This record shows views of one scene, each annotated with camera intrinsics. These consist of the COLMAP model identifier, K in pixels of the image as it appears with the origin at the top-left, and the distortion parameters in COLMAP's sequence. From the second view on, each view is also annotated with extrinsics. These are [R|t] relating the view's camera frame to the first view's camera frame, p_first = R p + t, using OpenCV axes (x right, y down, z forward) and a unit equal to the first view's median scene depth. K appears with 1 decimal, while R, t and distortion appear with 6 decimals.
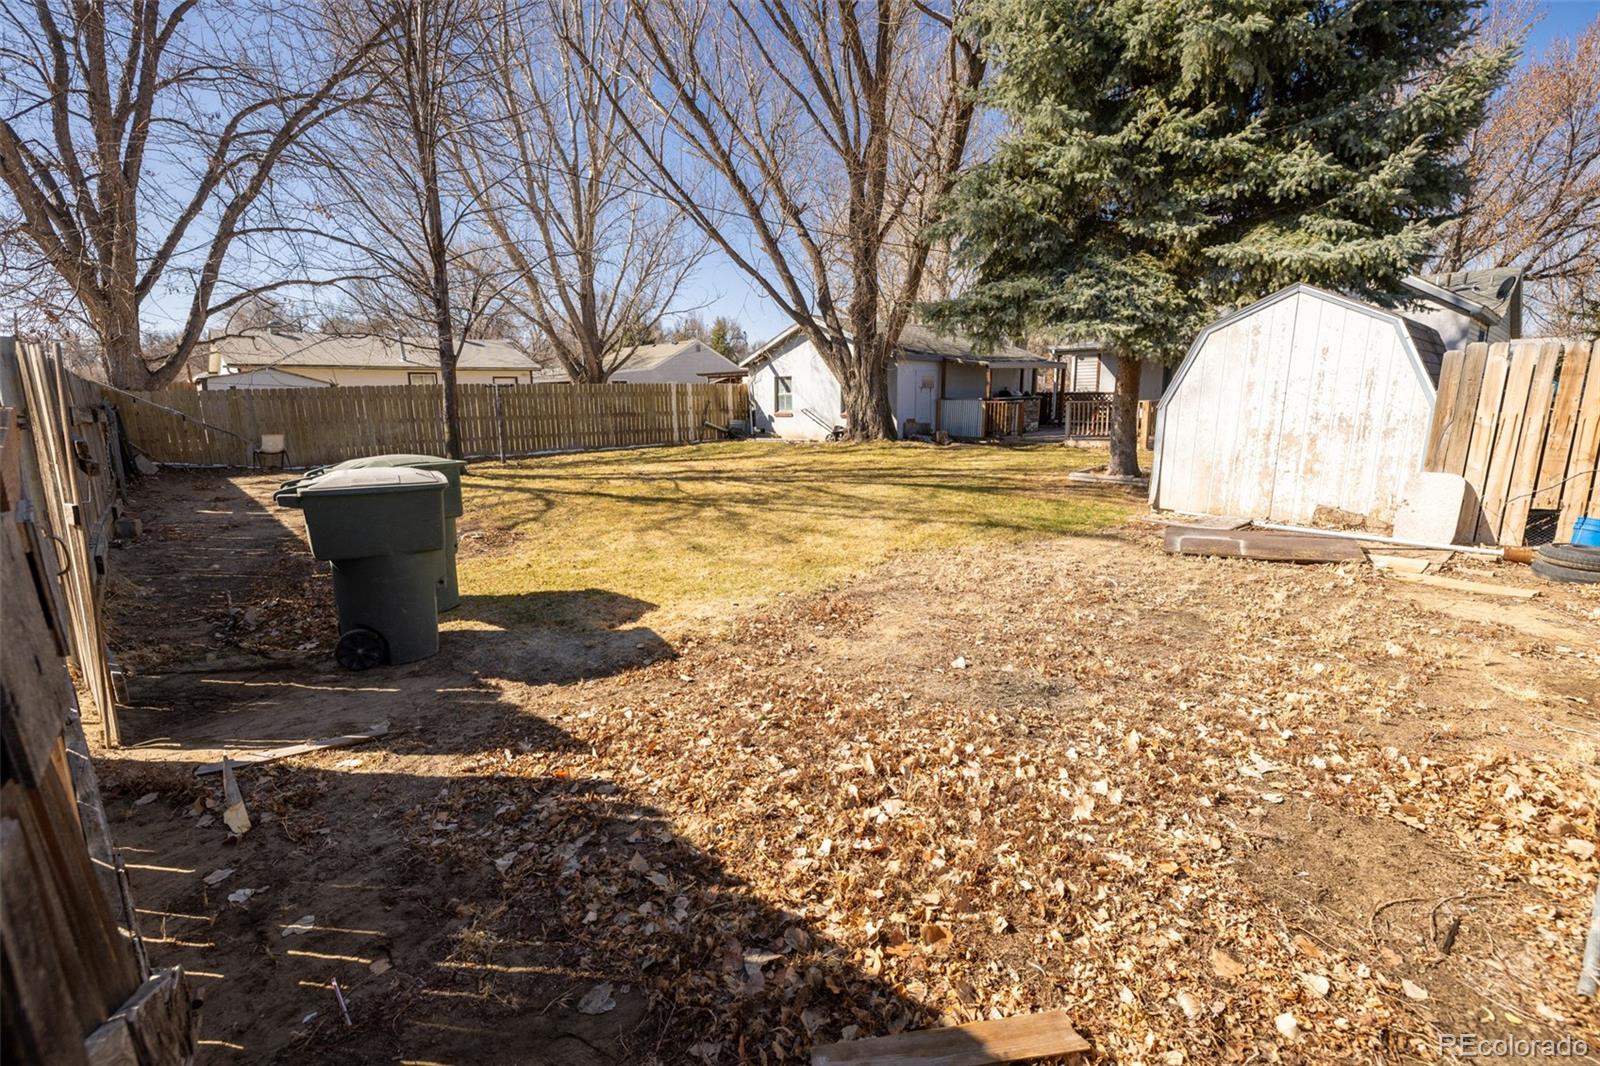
lens RADIAL K [[641.9, 0, 800.0], [0, 641.9, 533.0], [0, 0, 1]] dist [-0.001971, -0.000242]
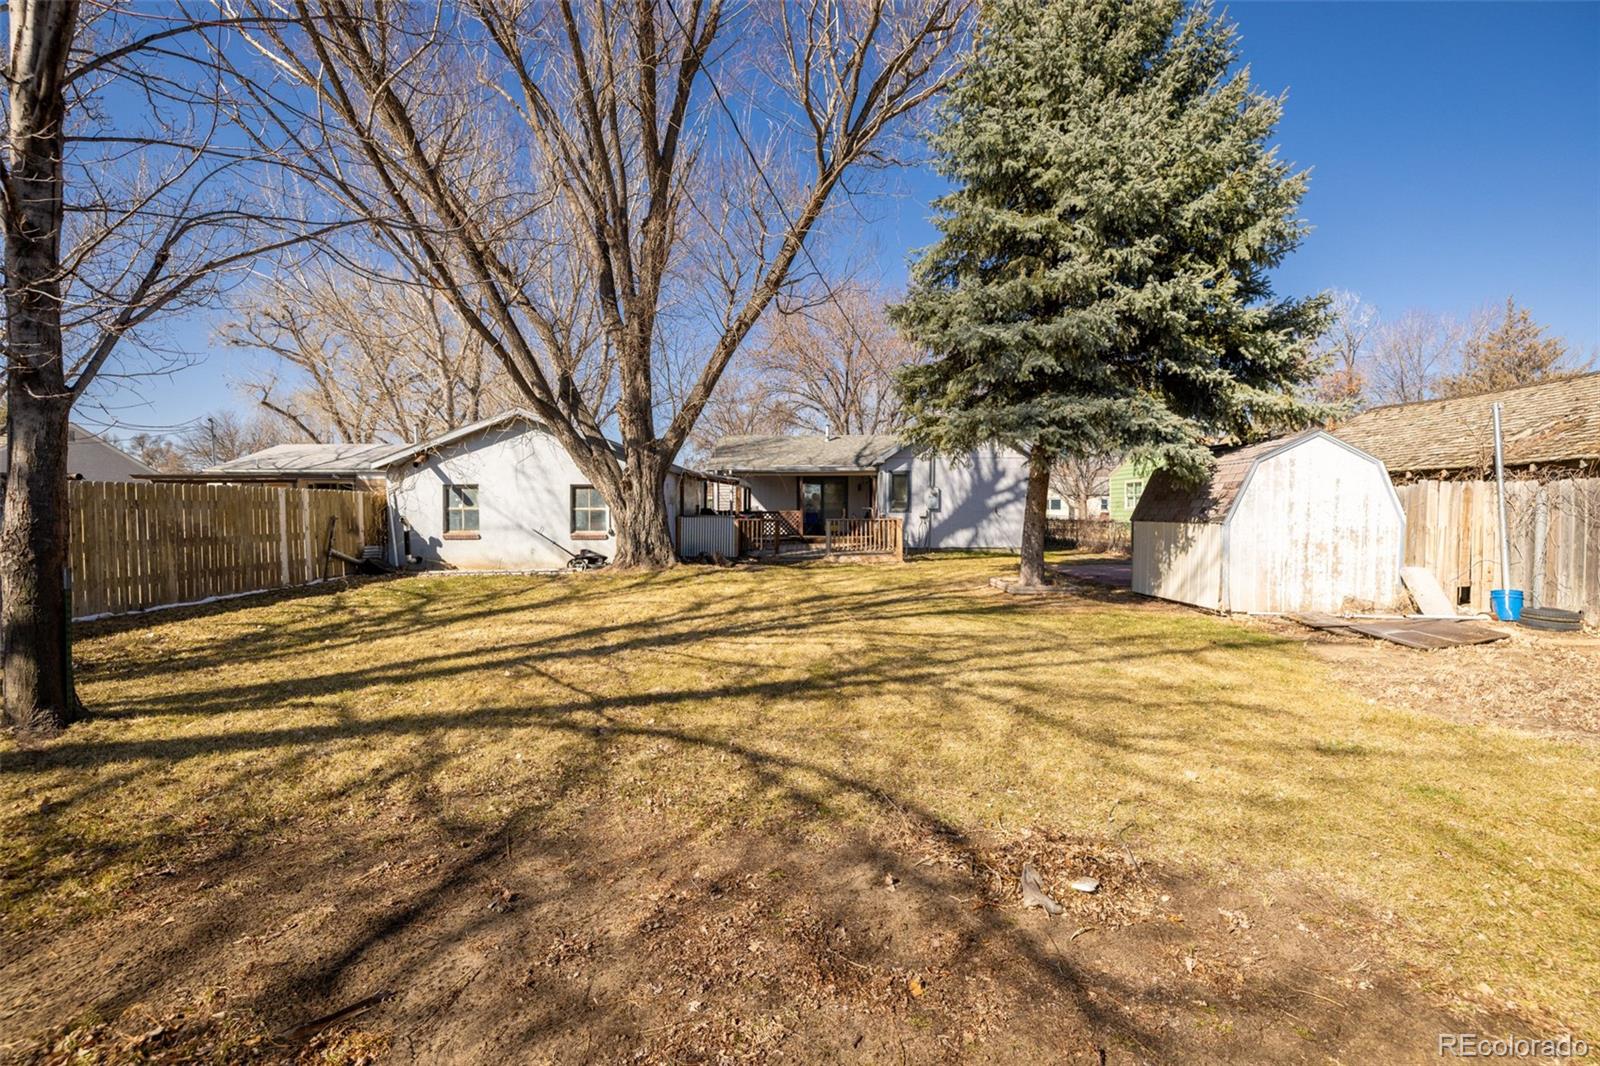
lens RADIAL K [[641.9, 0, 800.0], [0, 641.9, 533.0], [0, 0, 1]] dist [-0.001971, -0.000242]
pose [[0.716796, -0.014041, 0.697142, -0.265159], [0.139136, 0.982571, -0.123268, -0.050785], [-0.683261, 0.185356, 0.706257, 0.252561]]
